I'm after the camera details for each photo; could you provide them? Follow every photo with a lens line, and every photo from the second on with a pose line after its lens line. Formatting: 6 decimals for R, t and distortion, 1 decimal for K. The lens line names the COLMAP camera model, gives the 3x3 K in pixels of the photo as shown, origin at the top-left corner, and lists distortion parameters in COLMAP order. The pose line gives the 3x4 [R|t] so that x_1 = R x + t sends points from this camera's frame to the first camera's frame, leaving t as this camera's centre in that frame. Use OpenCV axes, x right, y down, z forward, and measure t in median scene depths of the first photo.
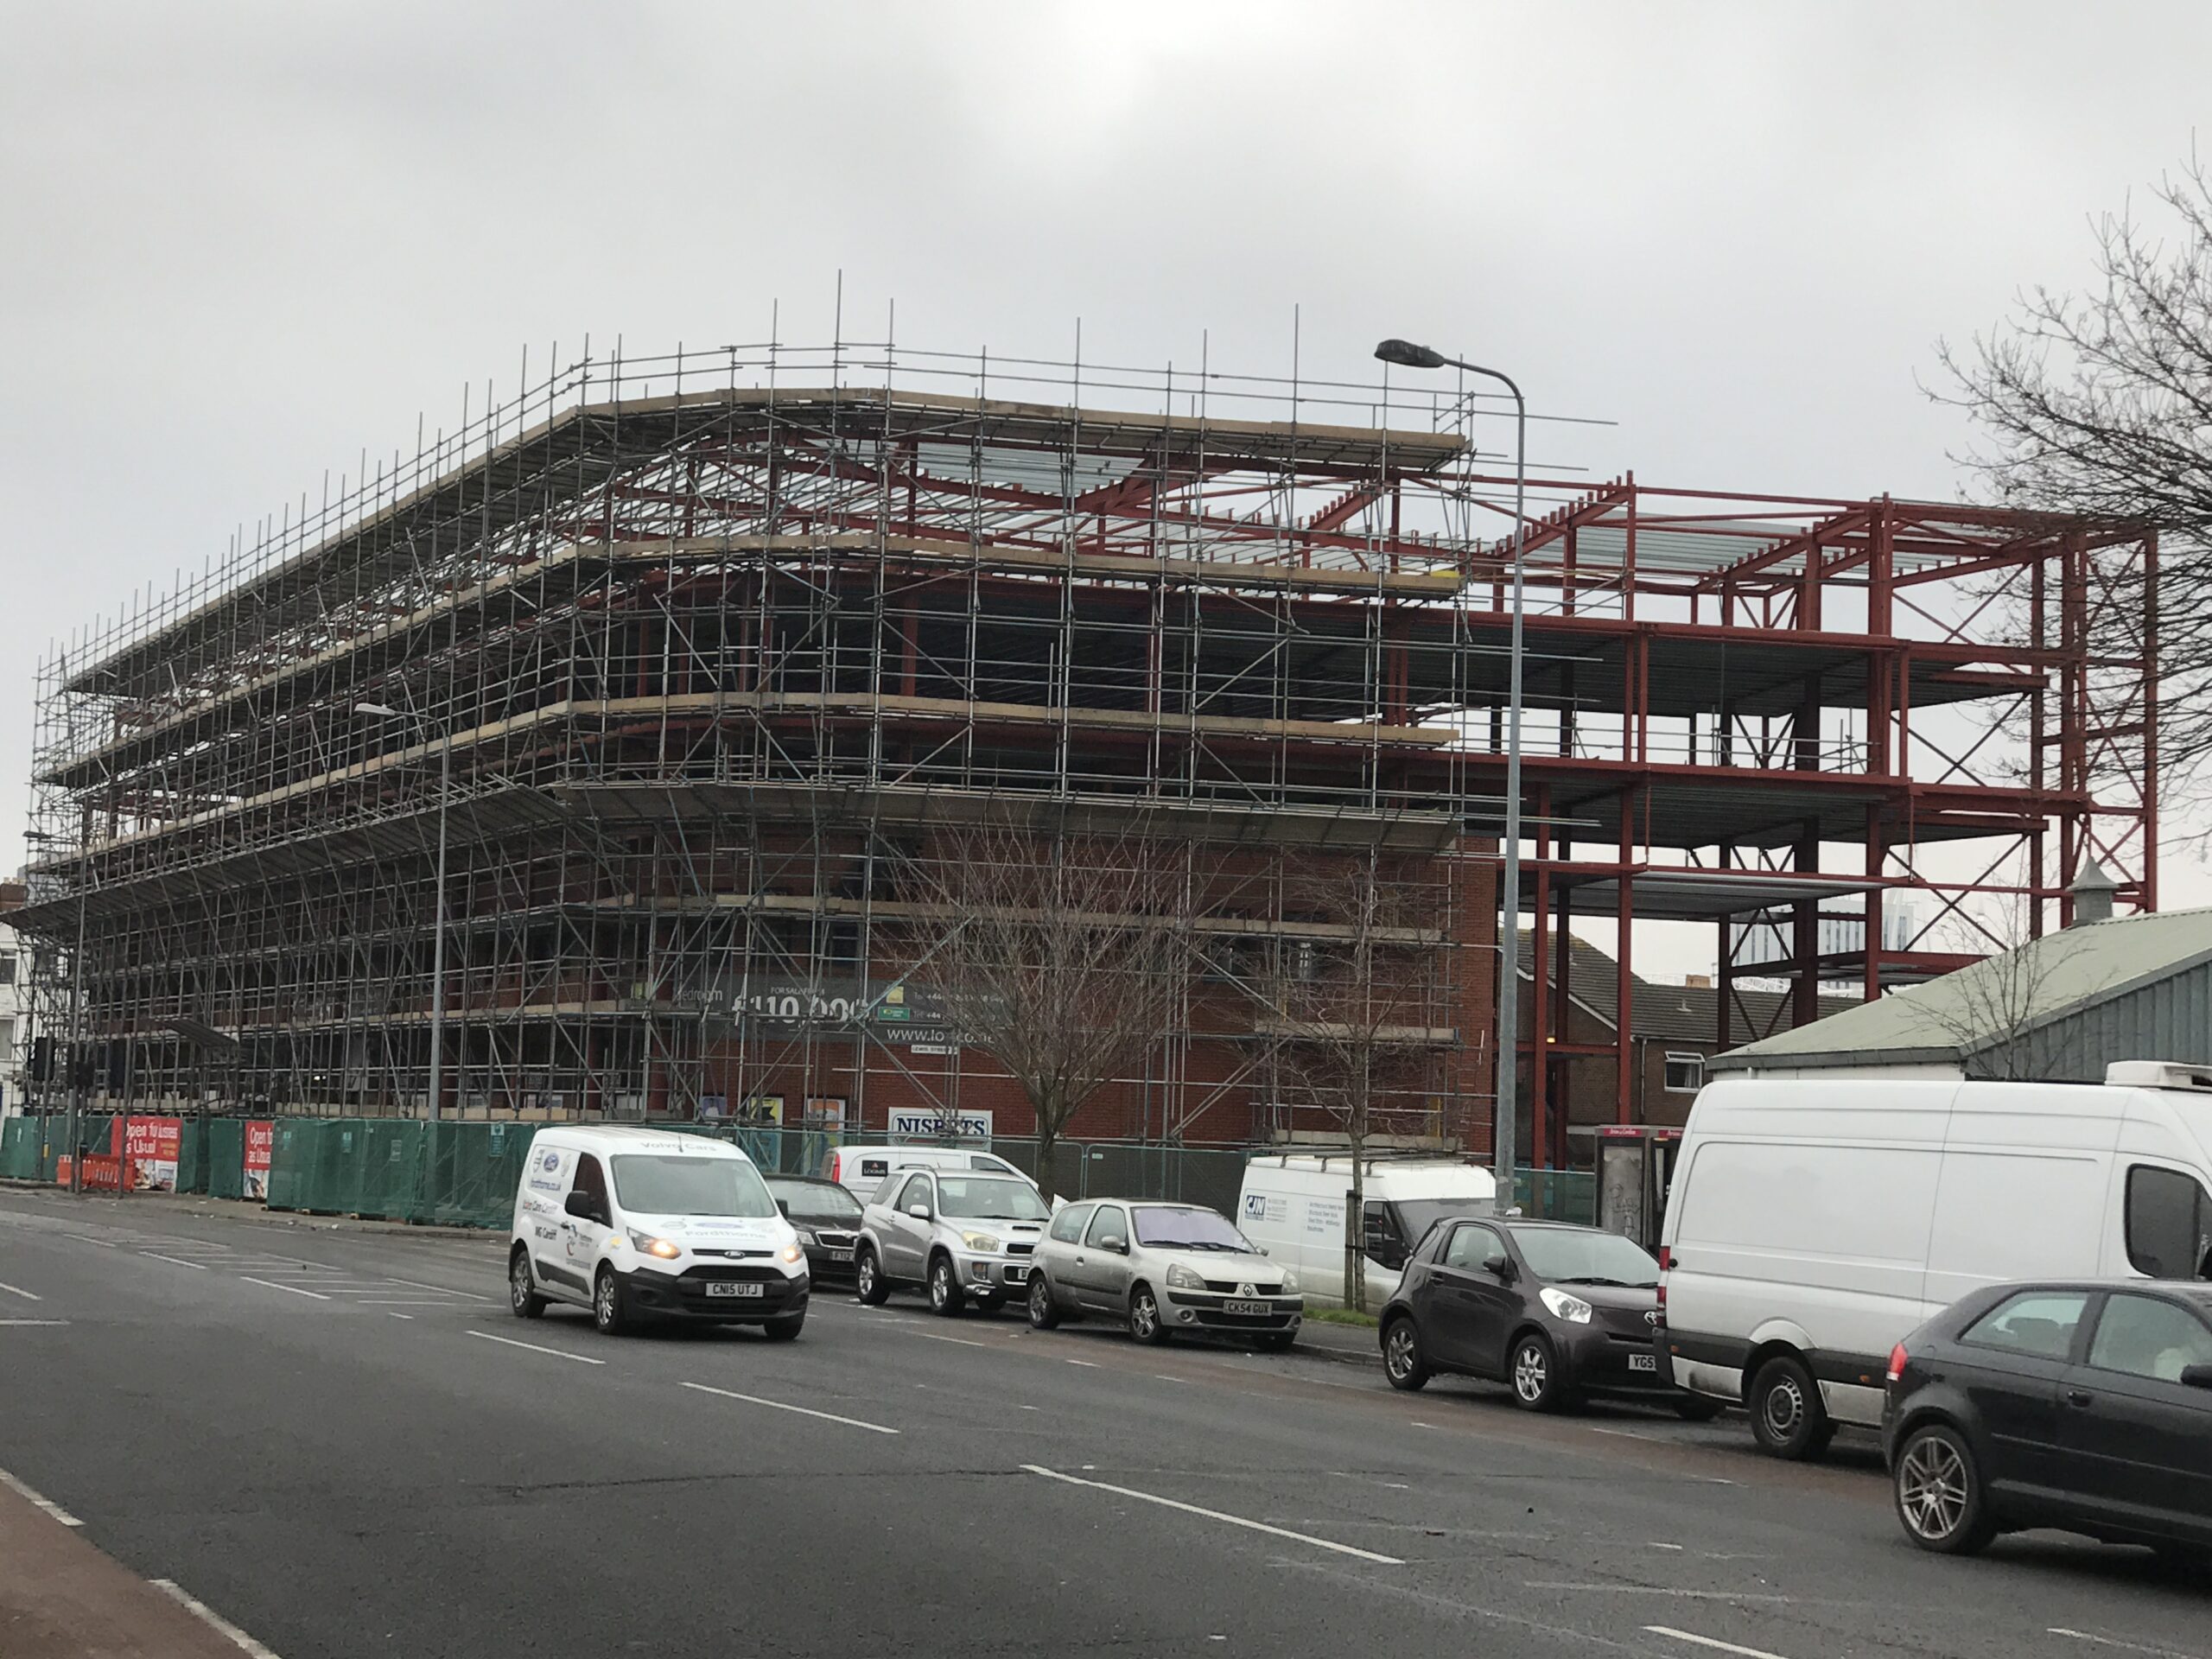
lens RADIAL K [[3366.4, 0, 1102.3], [0, 3366.4, 833.8], [0, 0, 1]] dist [0.122758, 0.000000]
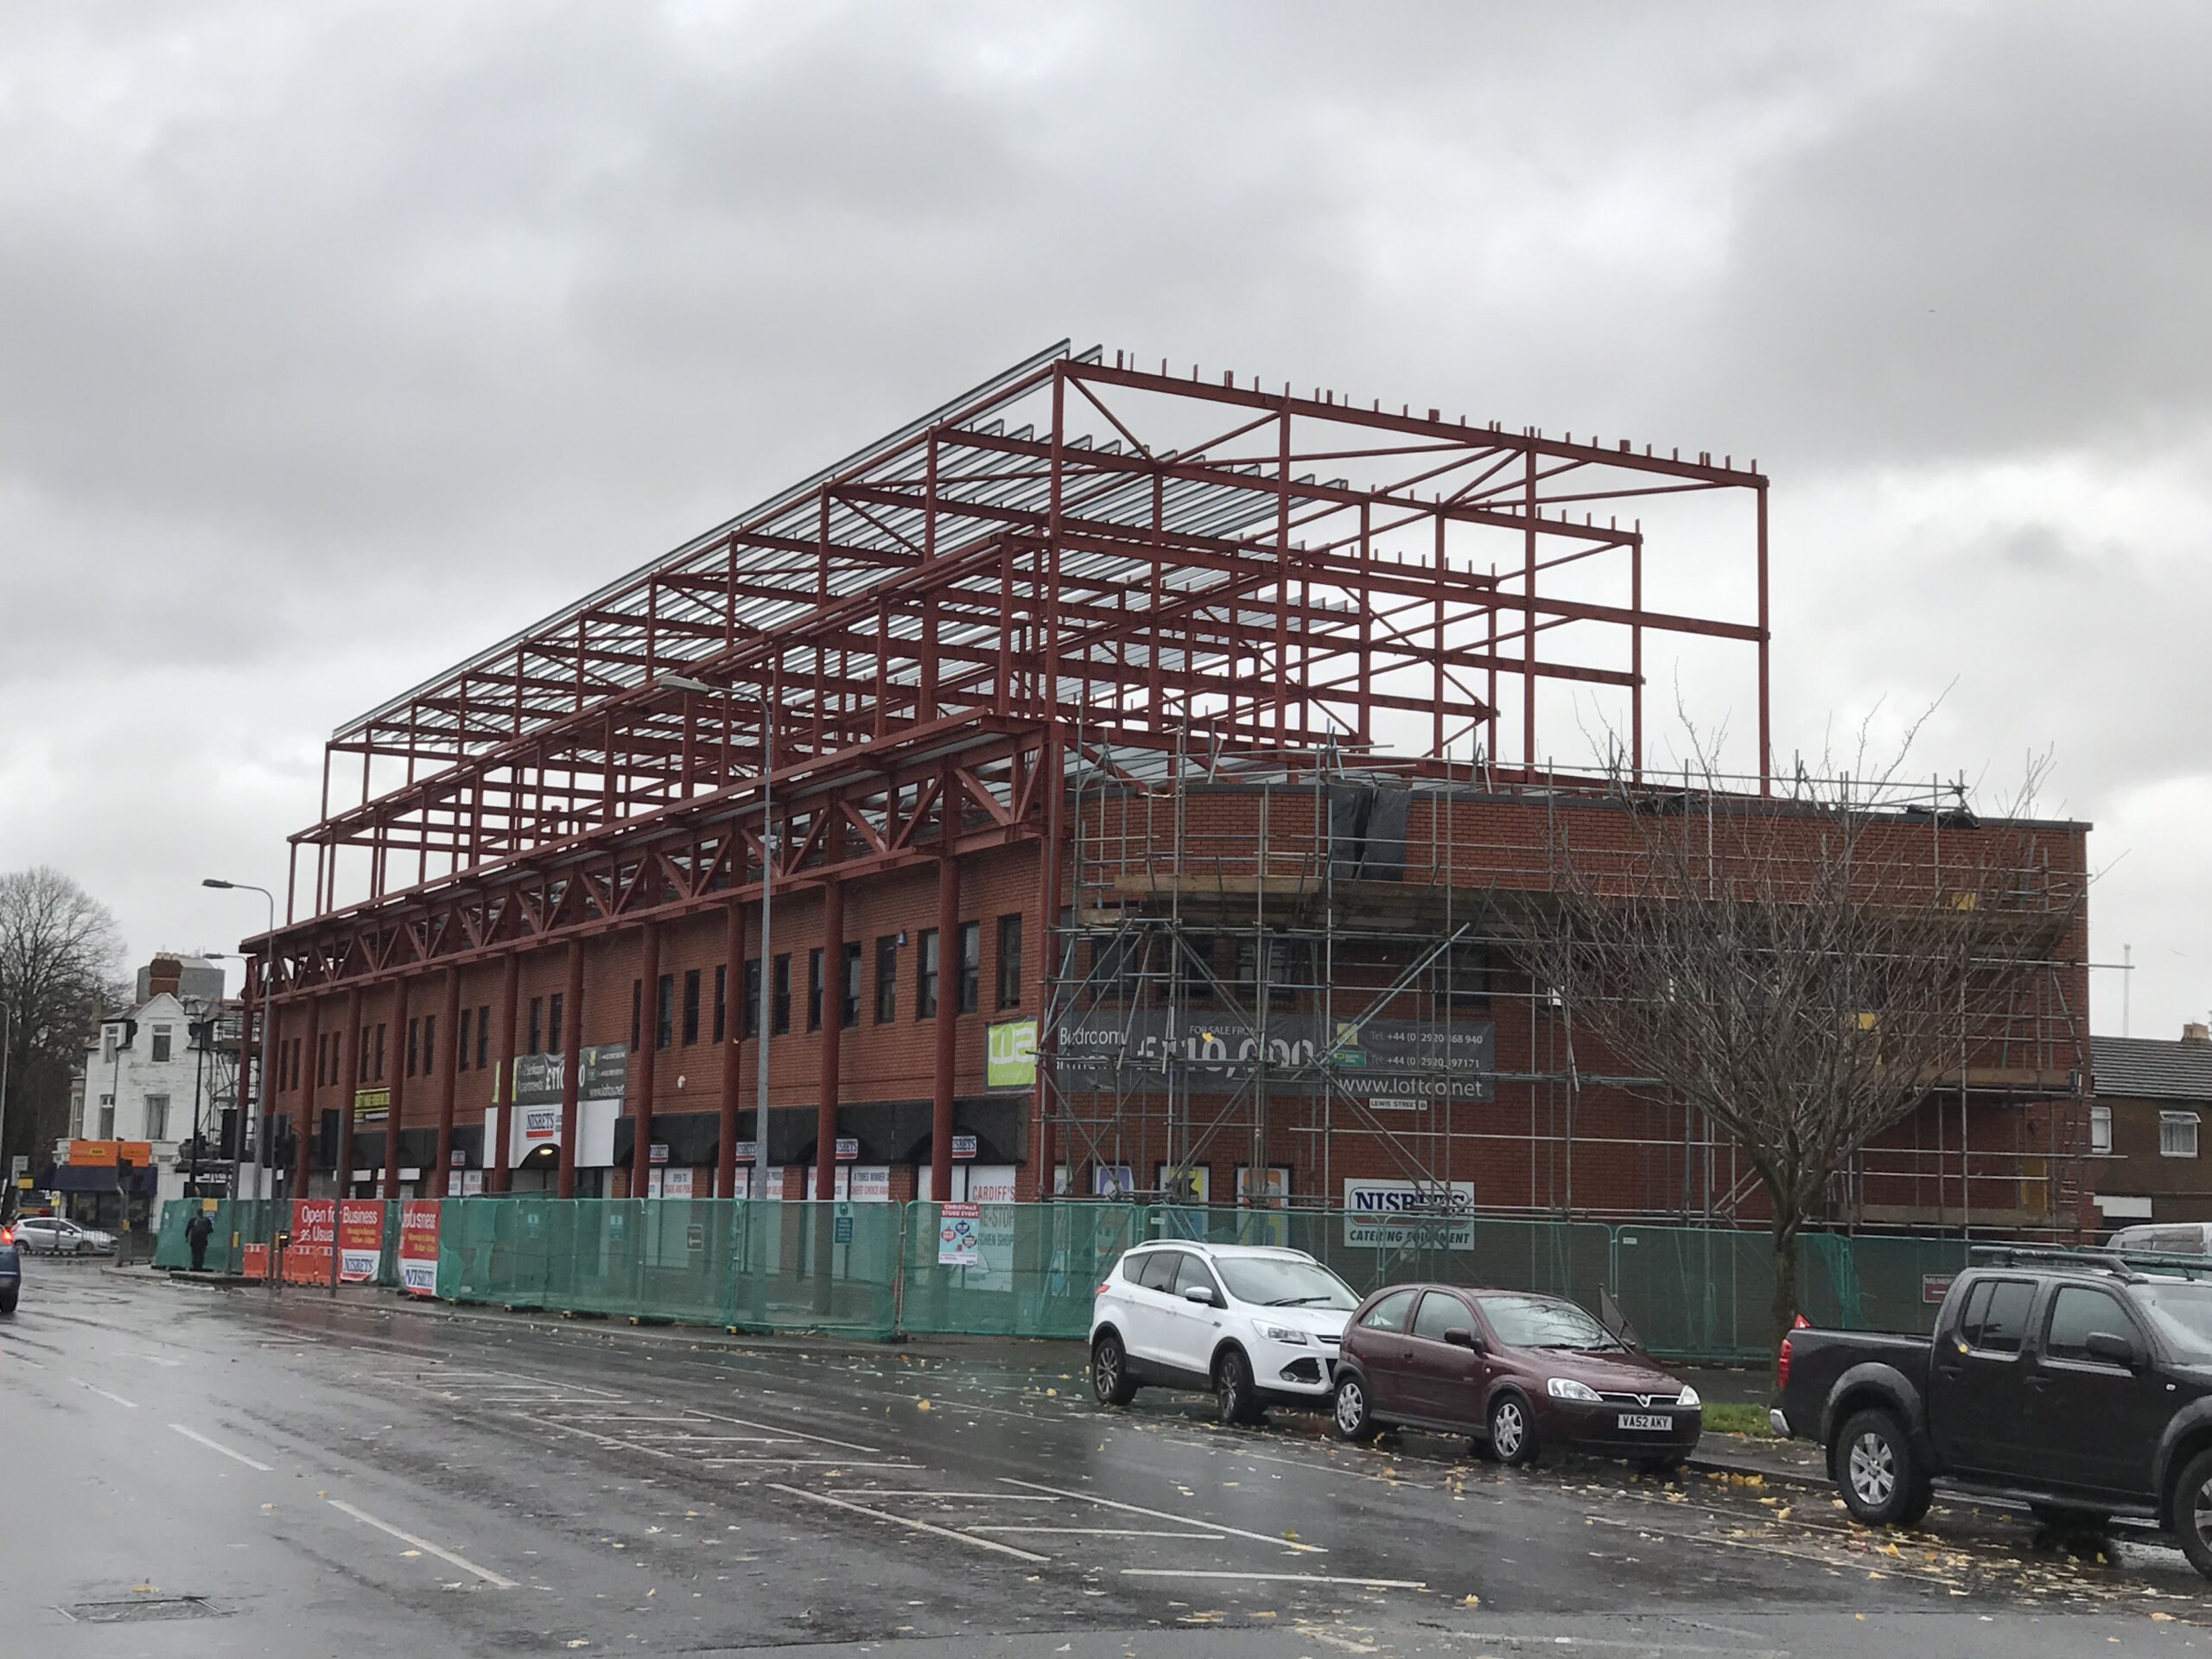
lens RADIAL K [[3035.7, 0, 1115.5], [0, 3035.7, 792.0], [0, 0, 1]] dist [0.100015, 0.000000]
pose [[0.999931, -0.011701, 0.000766, -0.106658], [0.011724, 0.998911, -0.045162, 0.021013], [-0.000237, 0.045168, 0.998979, 0.268427]]
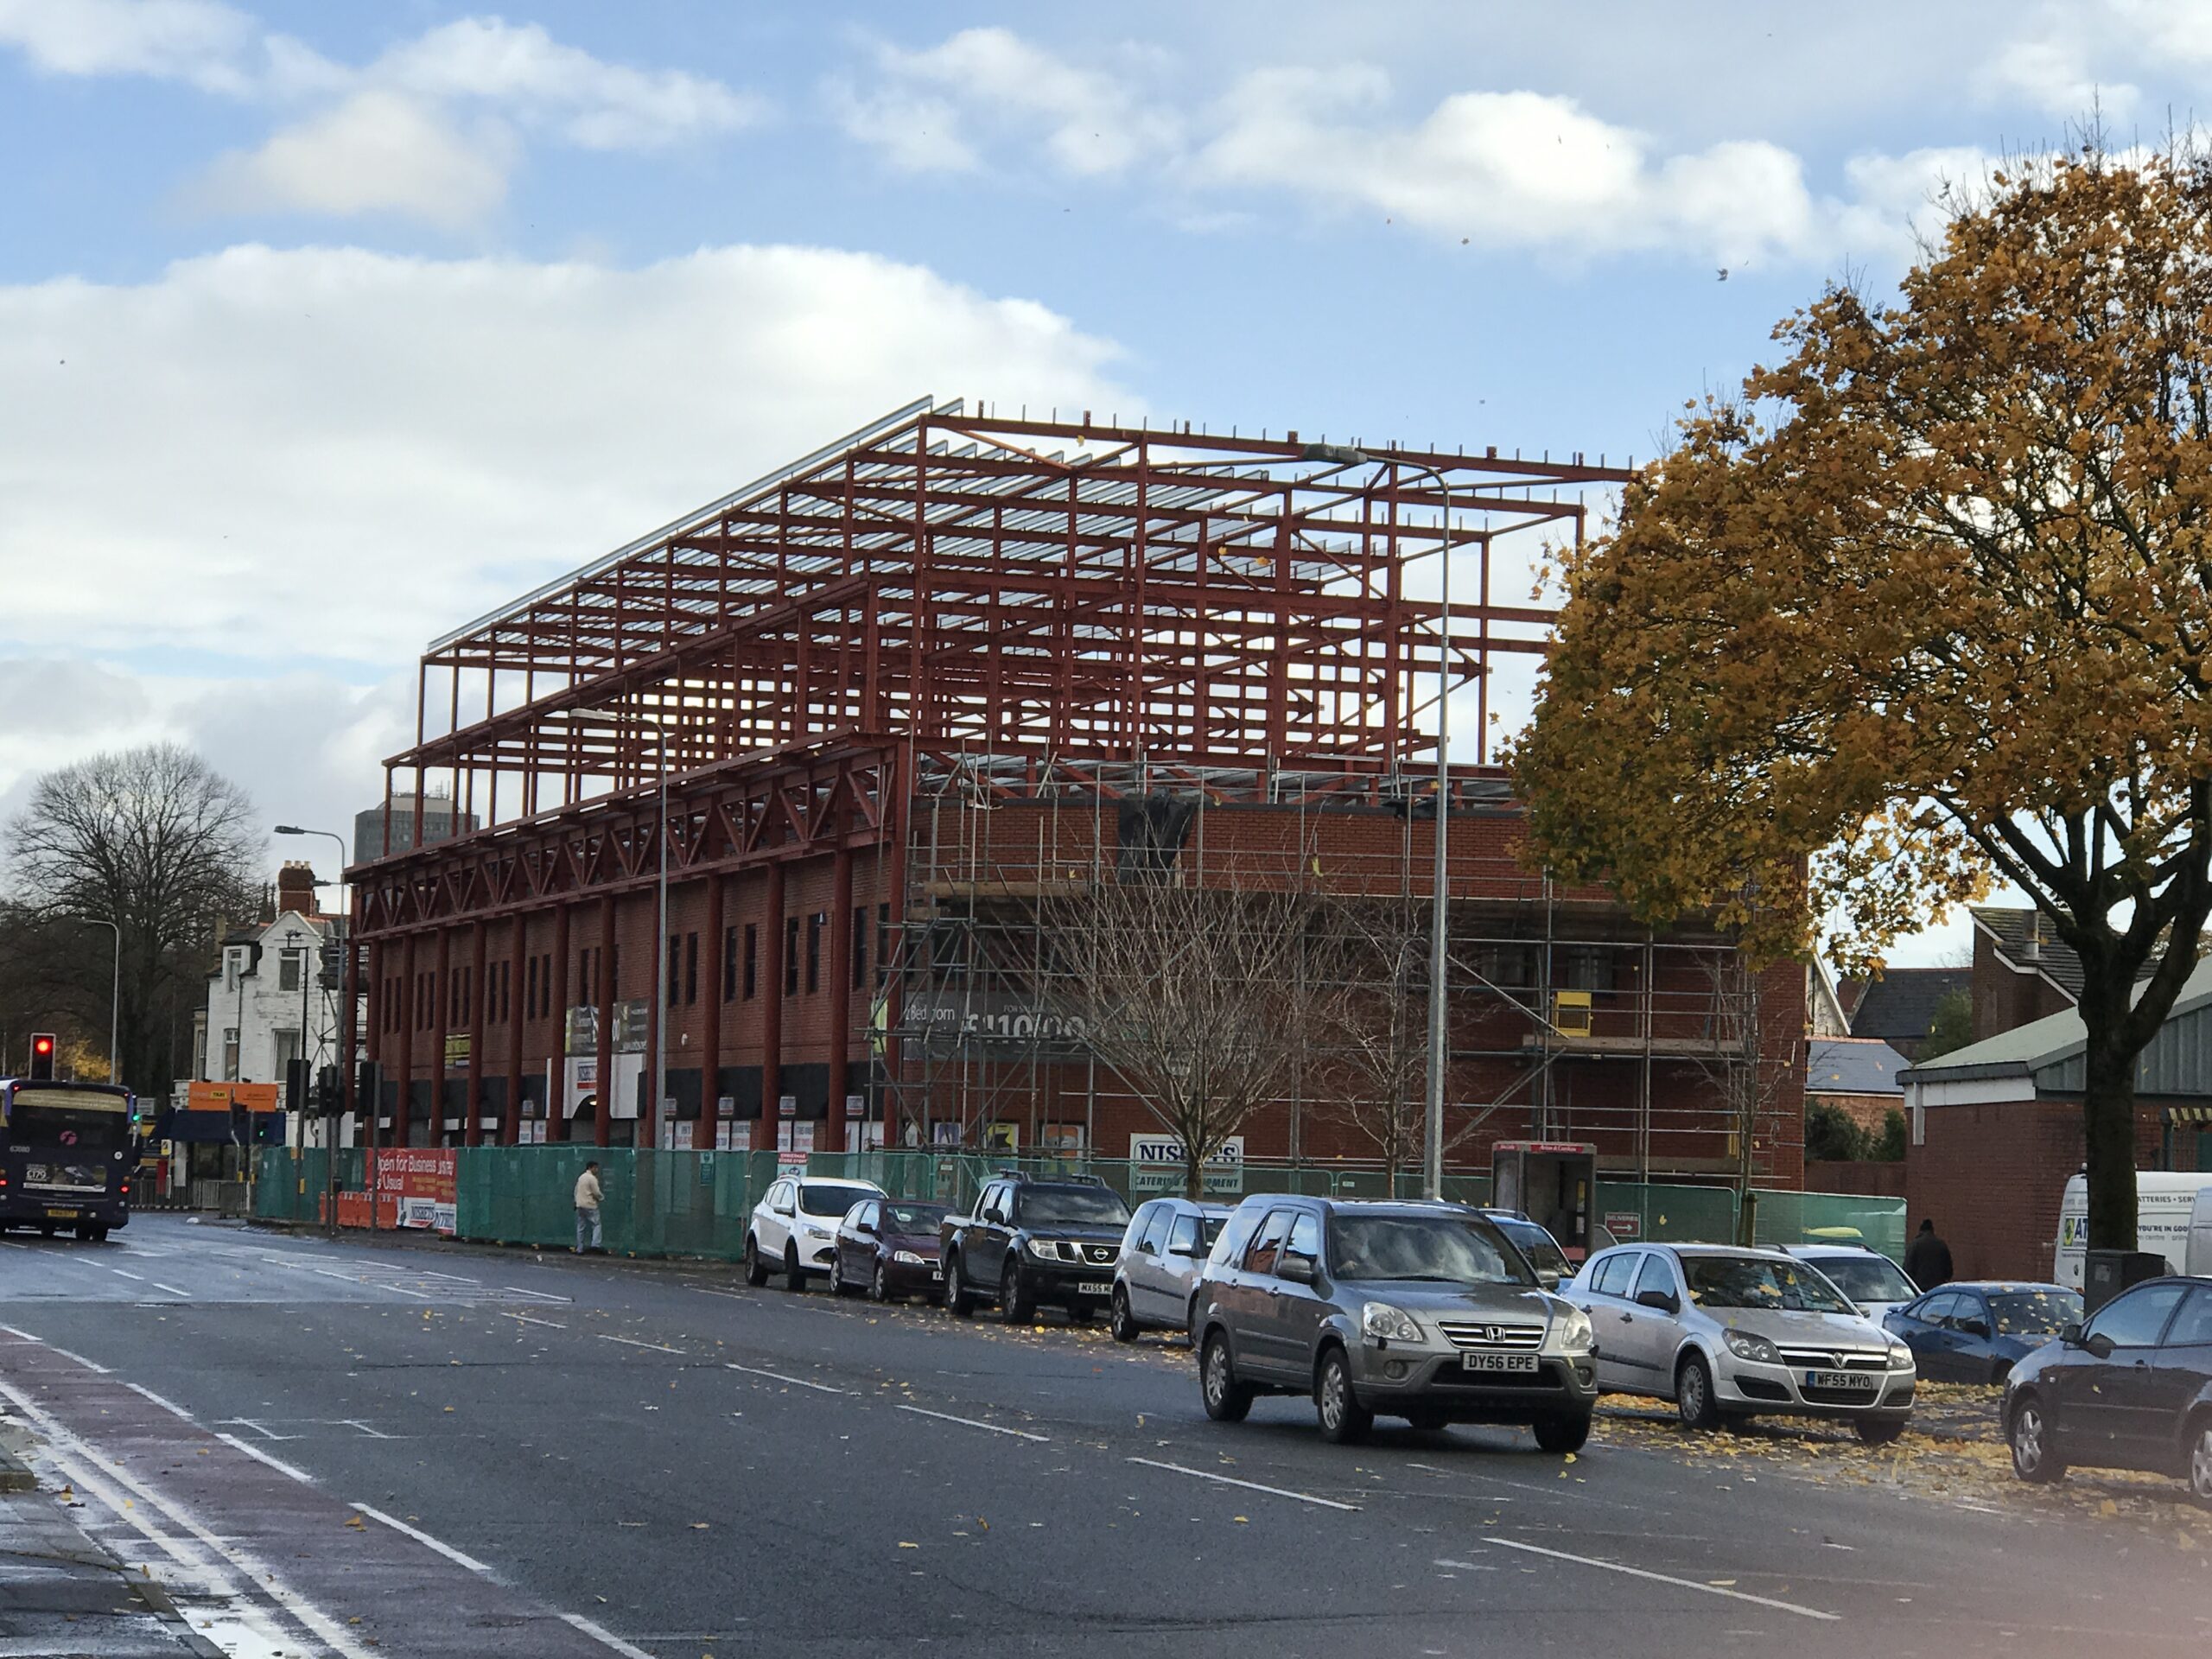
lens RADIAL K [[4812.4, 0, 1106.7], [0, 4812.4, 871.0], [0, 0, 1]] dist [-0.020956, 0.000000]
pose [[0.987879, -0.017327, -0.154255, 0.124687], [0.021408, 0.999462, 0.024836, -0.021936], [0.153742, -0.027837, 0.987719, -0.281013]]
